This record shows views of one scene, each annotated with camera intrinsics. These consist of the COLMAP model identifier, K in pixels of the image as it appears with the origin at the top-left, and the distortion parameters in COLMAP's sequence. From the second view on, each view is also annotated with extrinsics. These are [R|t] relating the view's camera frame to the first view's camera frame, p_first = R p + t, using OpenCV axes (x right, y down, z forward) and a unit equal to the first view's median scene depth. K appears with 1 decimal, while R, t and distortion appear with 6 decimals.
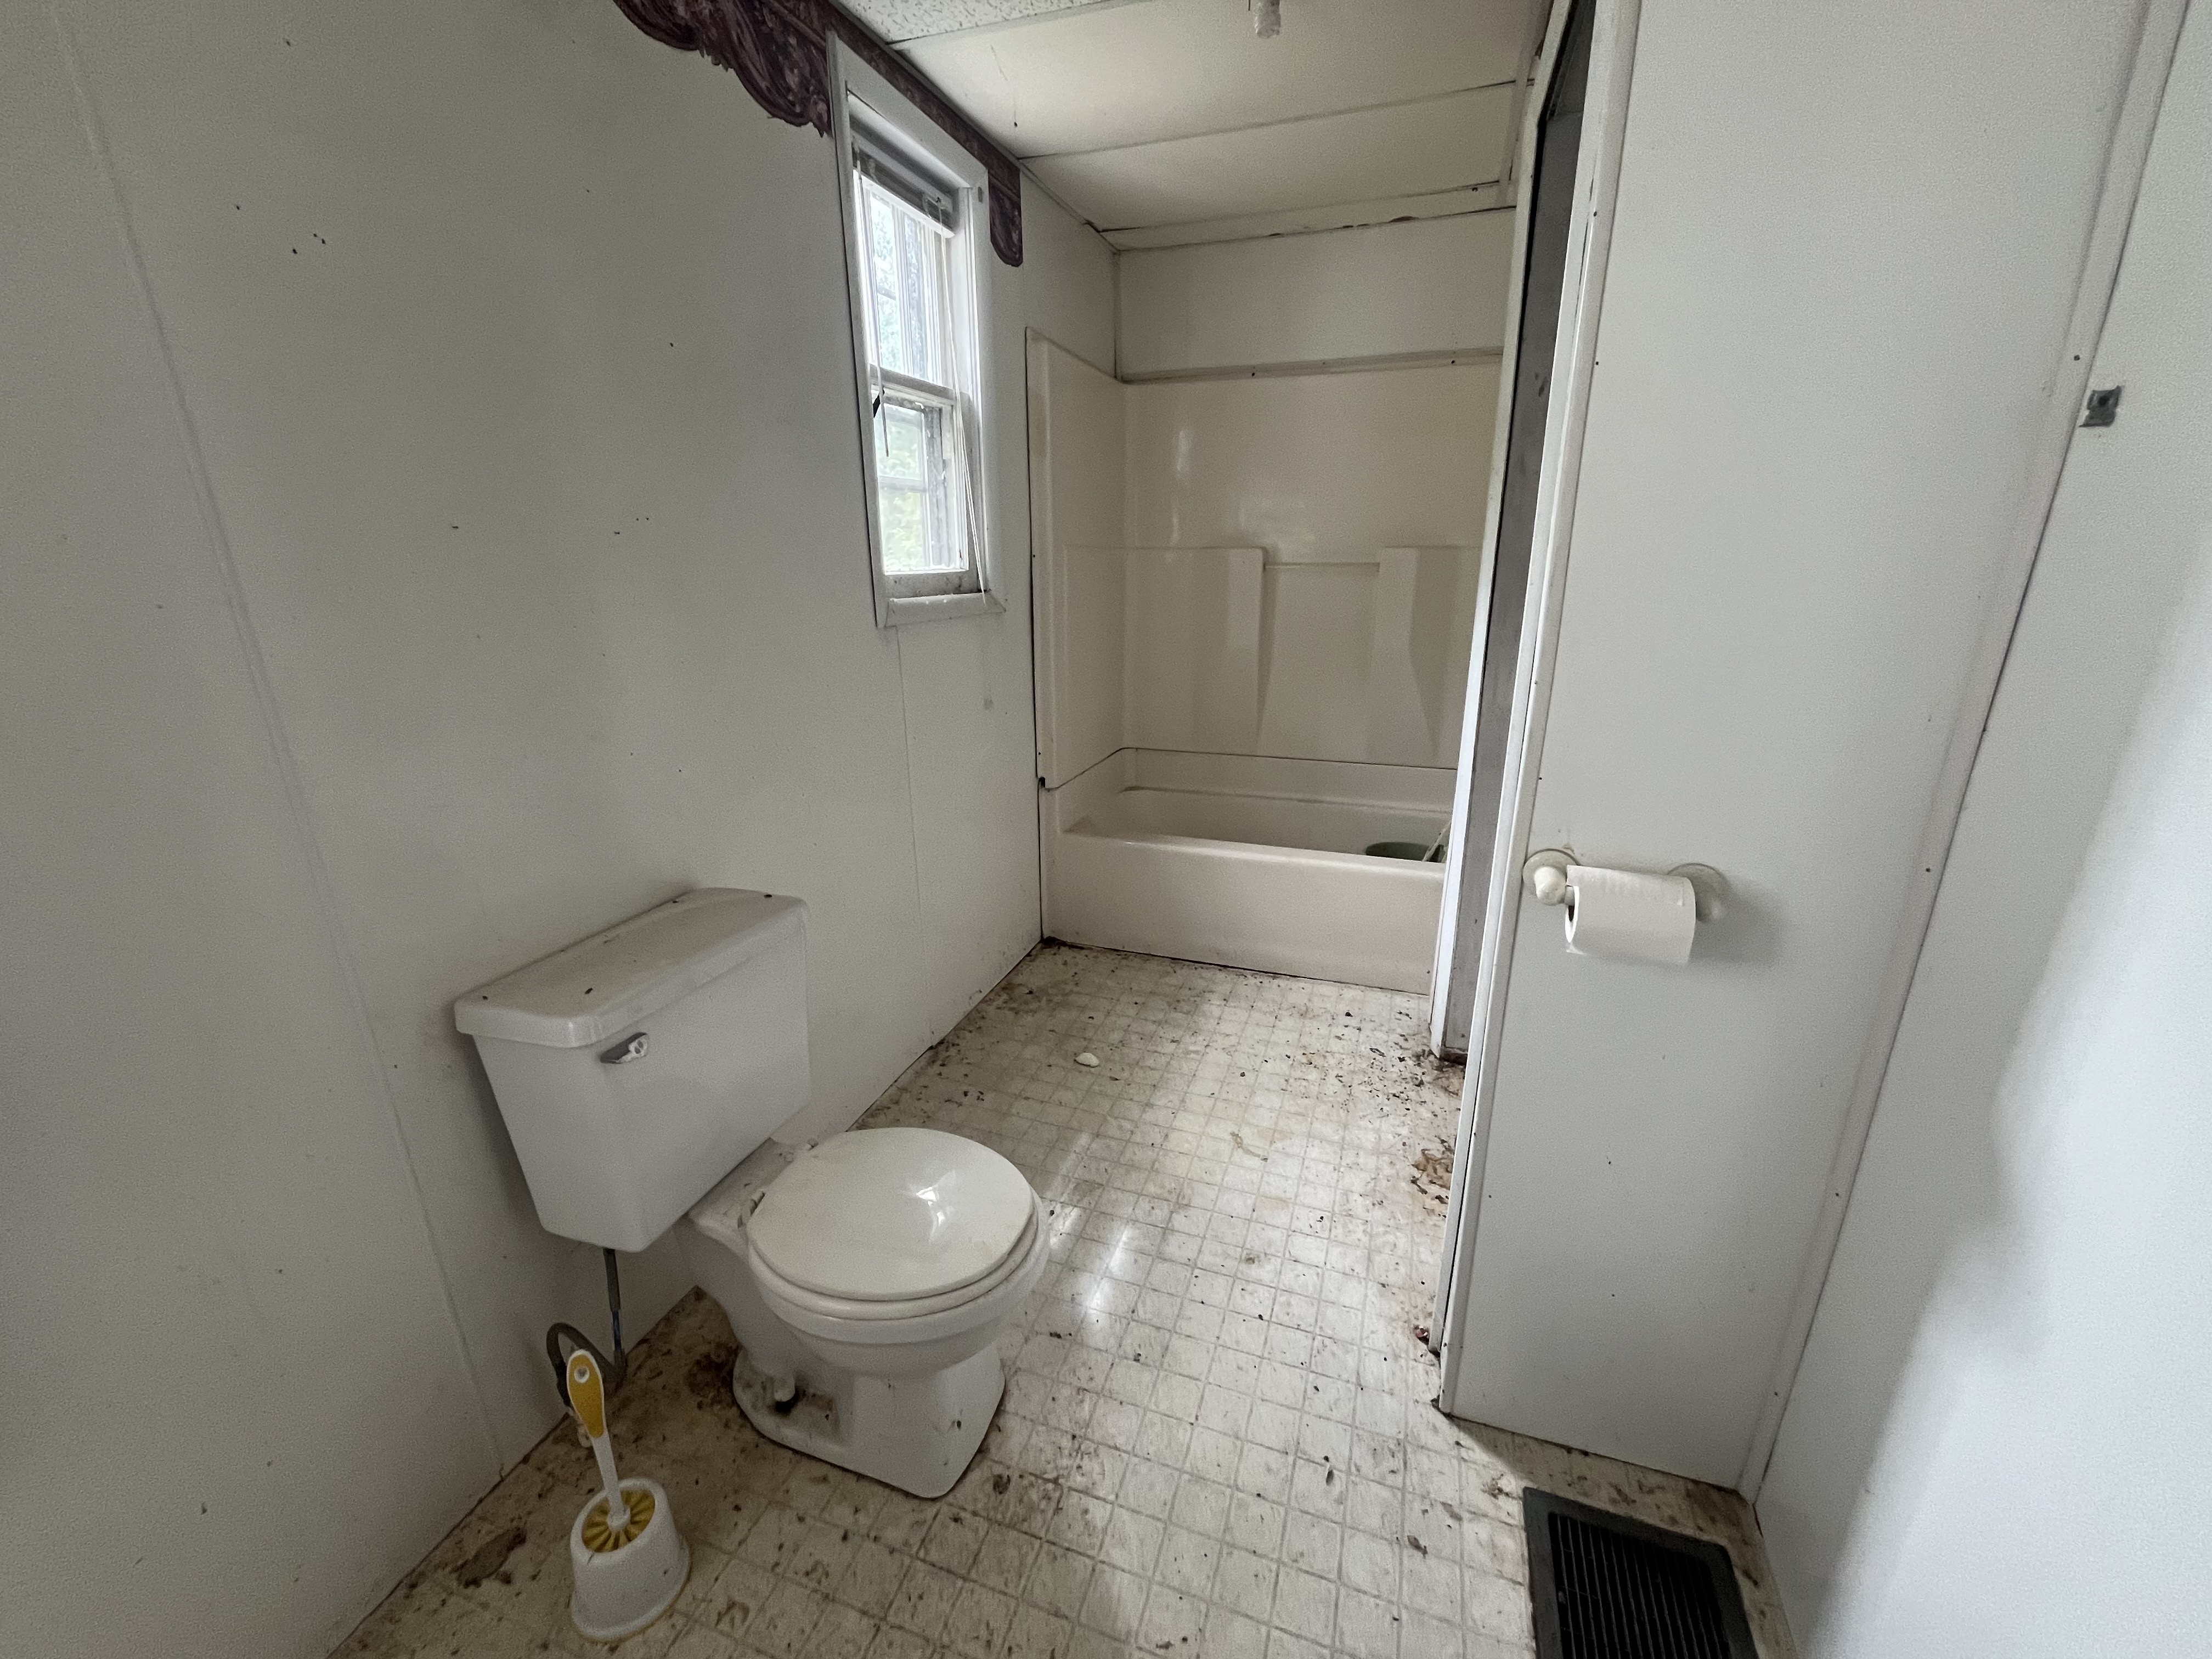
lens RADIAL K [[893.6, 0, 1107.9], [0, 893.6, 826.9], [0, 0, 1]] dist [-0.001250, -0.000317]
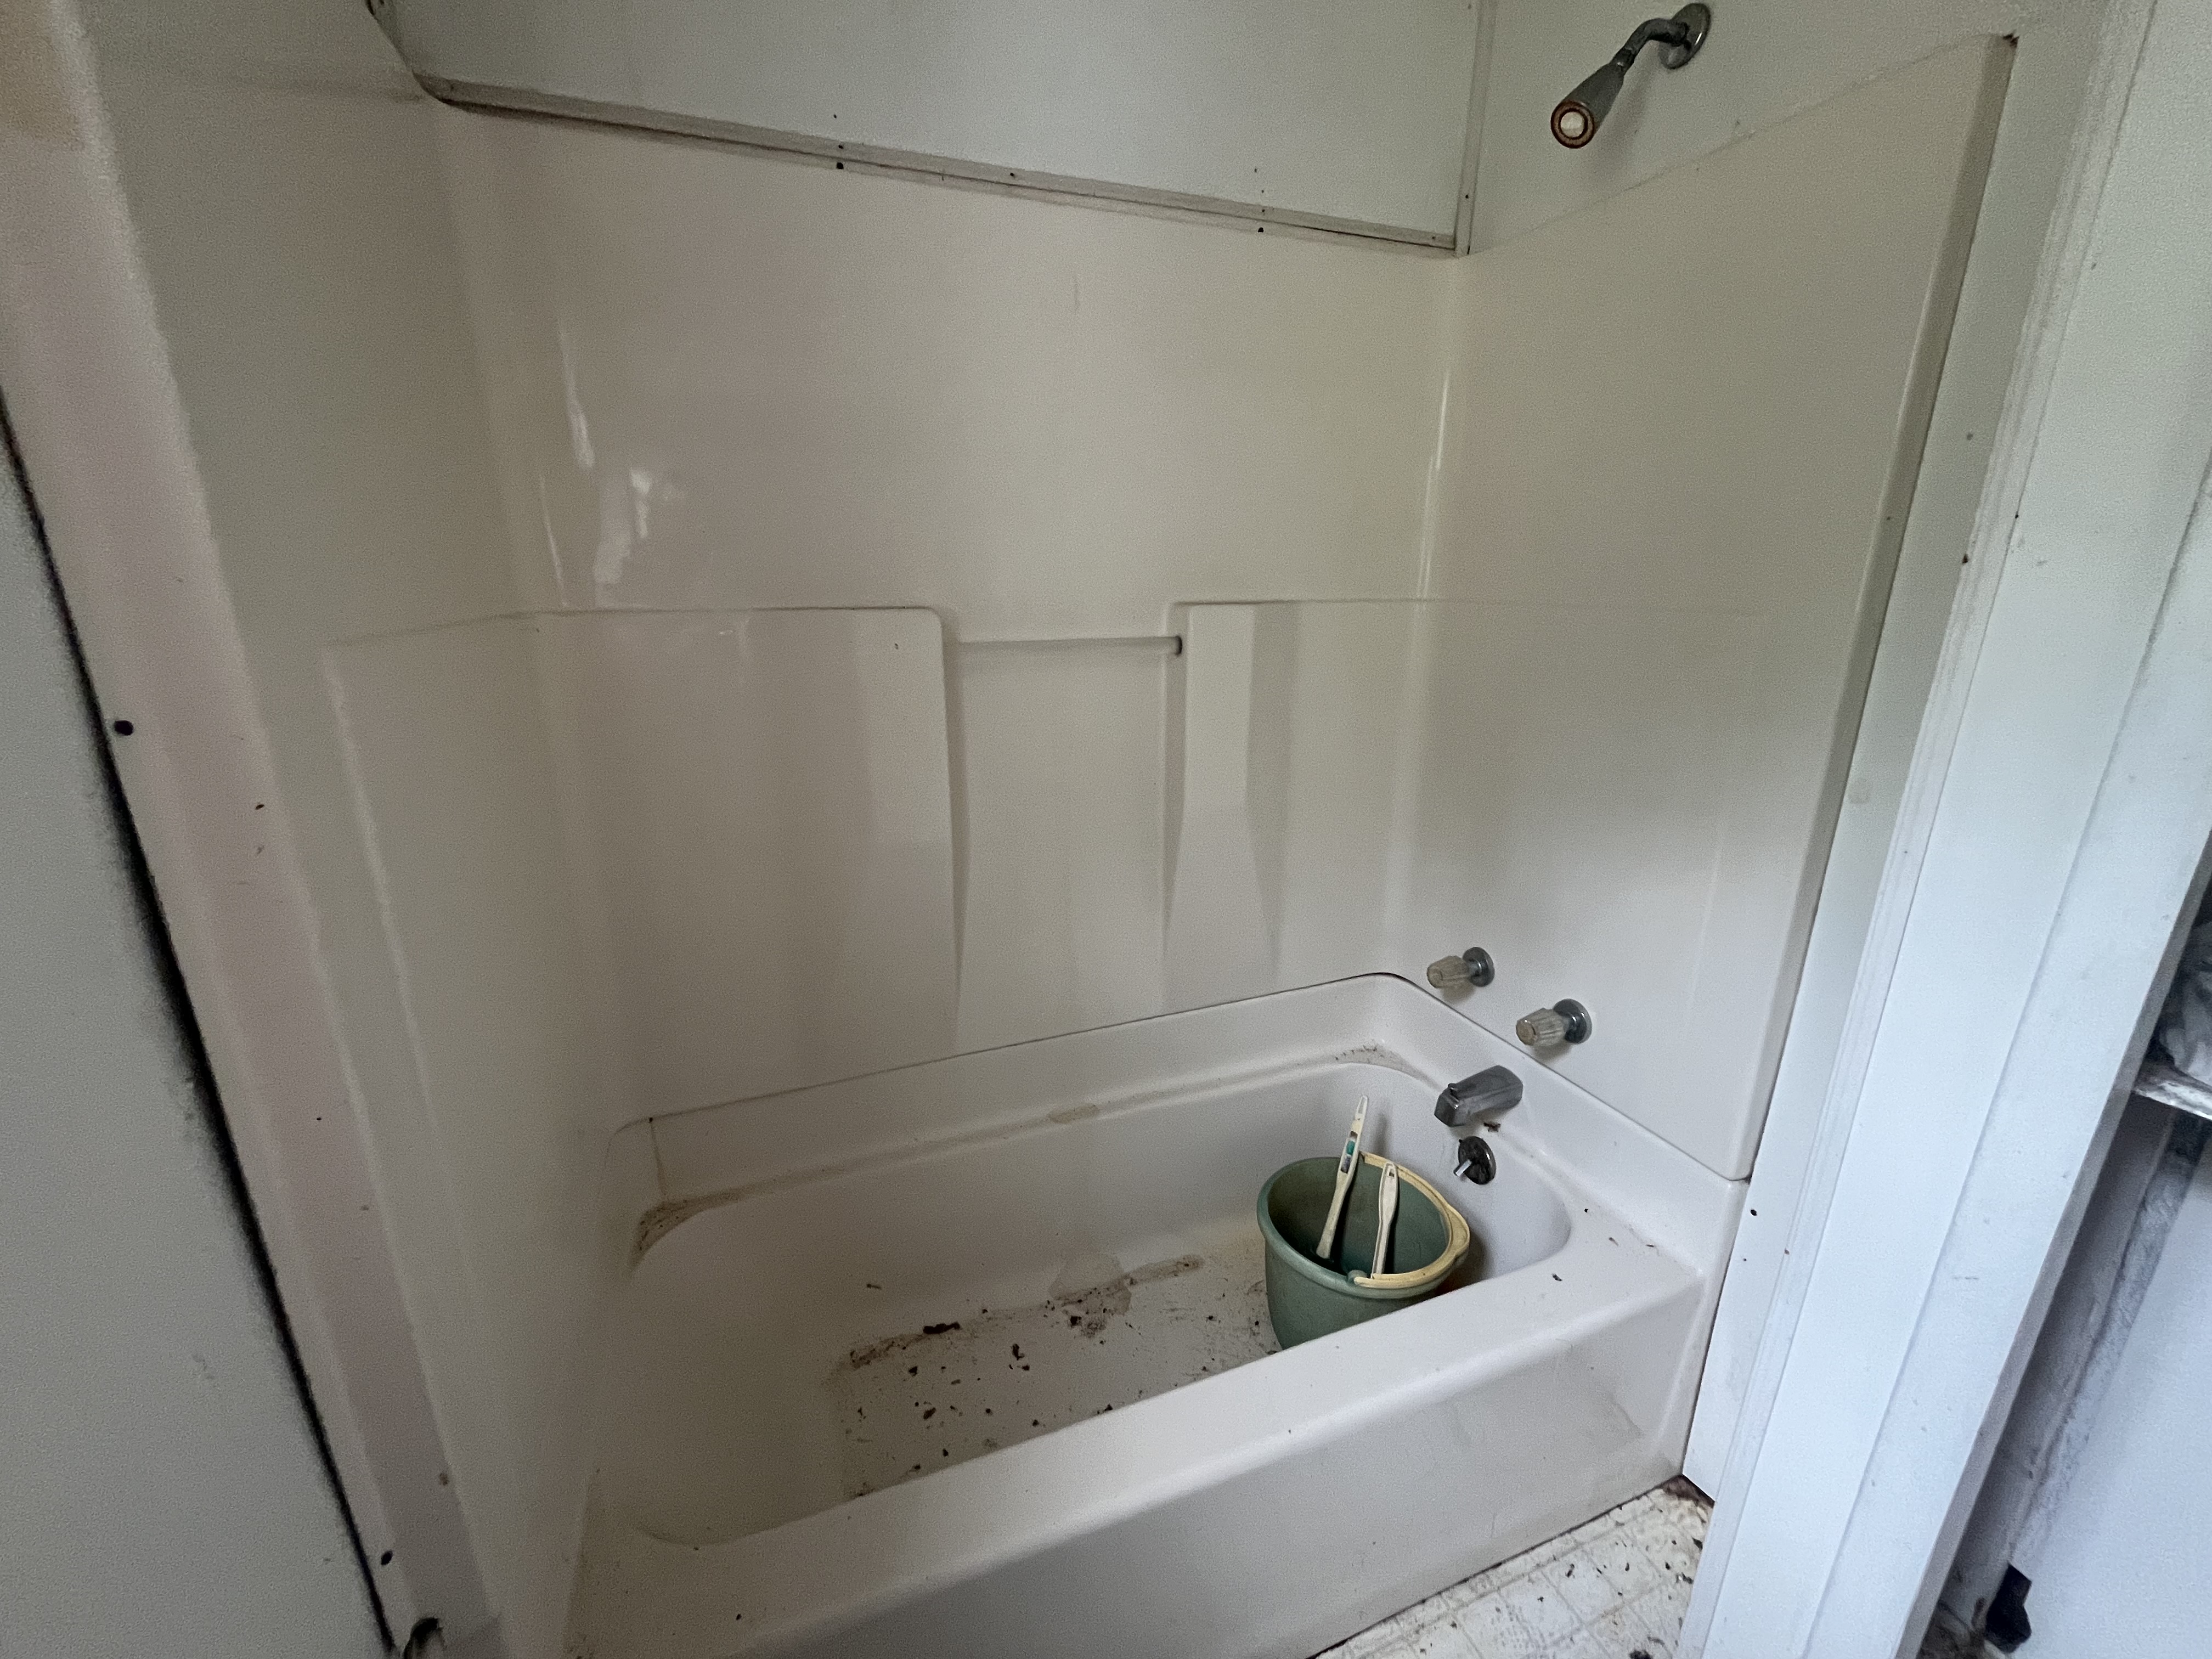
lens RADIAL K [[893.6, 0, 1111.6], [0, 893.6, 833.8], [0, 0, 1]] dist [-0.001250, -0.000317]
pose [[0.762886, -0.185381, 0.619386, -0.038813], [0.200705, 0.978586, 0.045685, -0.216476], [-0.614591, 0.089461, 0.783756, 0.632560]]
